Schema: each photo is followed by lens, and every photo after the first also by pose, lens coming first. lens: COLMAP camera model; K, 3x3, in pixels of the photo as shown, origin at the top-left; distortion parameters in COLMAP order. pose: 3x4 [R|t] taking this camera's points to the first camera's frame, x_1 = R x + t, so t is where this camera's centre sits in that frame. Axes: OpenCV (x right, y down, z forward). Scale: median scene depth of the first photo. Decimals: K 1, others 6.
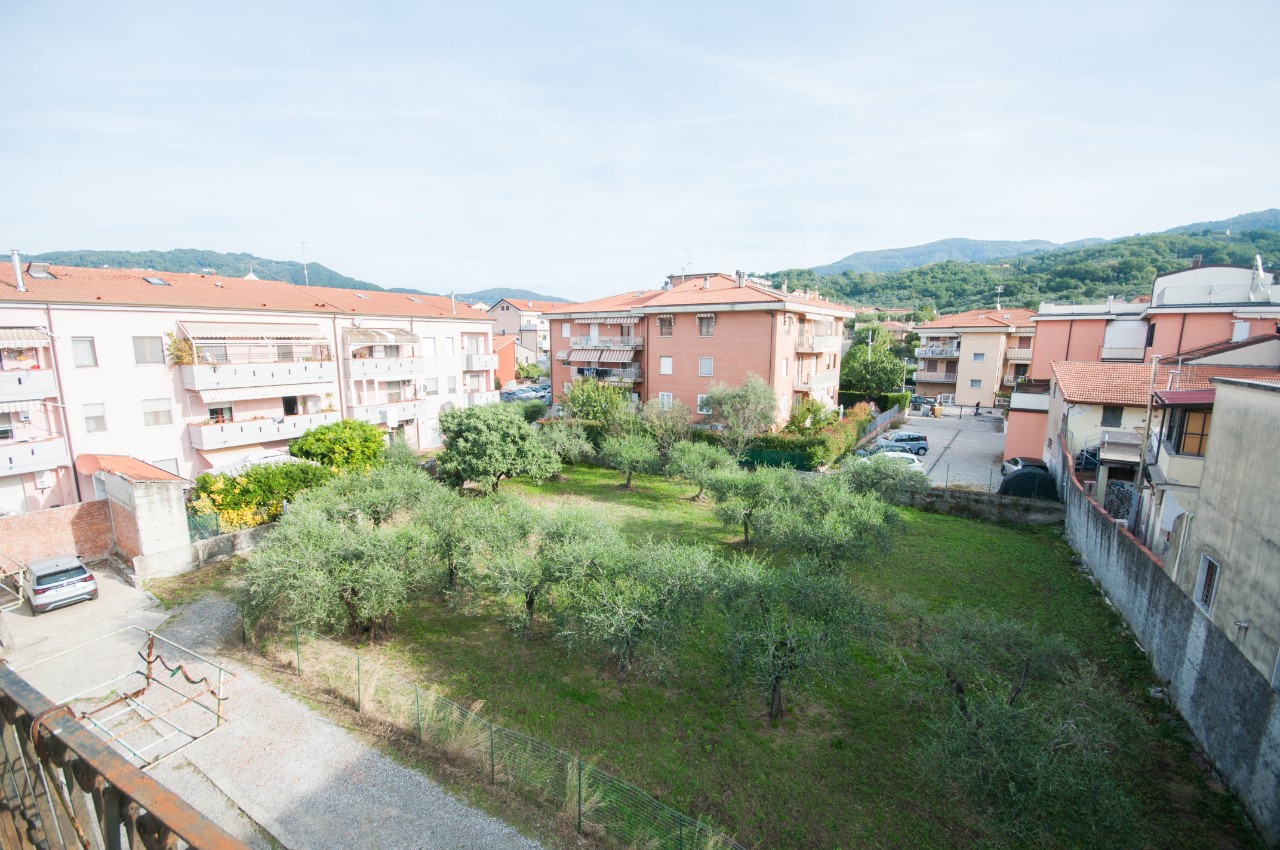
lens RADIAL K [[570.2, 0, 633.4], [0, 570.2, 439.3], [0, 0, 1]] dist [-0.001117, -0.011234]
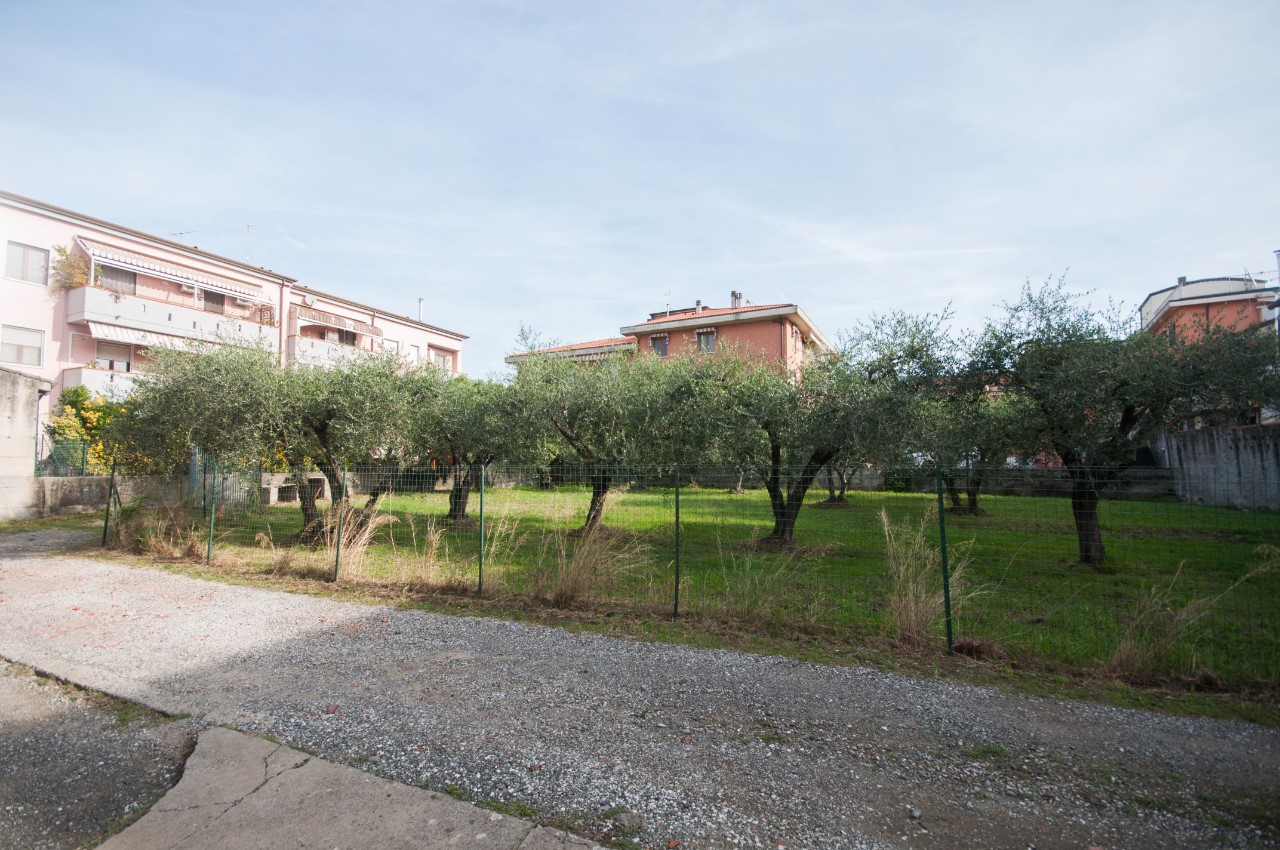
lens RADIAL K [[586.7, 0, 640.0], [0, 586.7, 425.0], [0, 0, 1]] dist [0.001185, -0.011702]
pose [[0.993941, 0.004995, 0.109797, -0.108403], [0.019414, 0.975280, -0.220117, 0.183574], [-0.108182, 0.220915, 0.969275, 0.176243]]
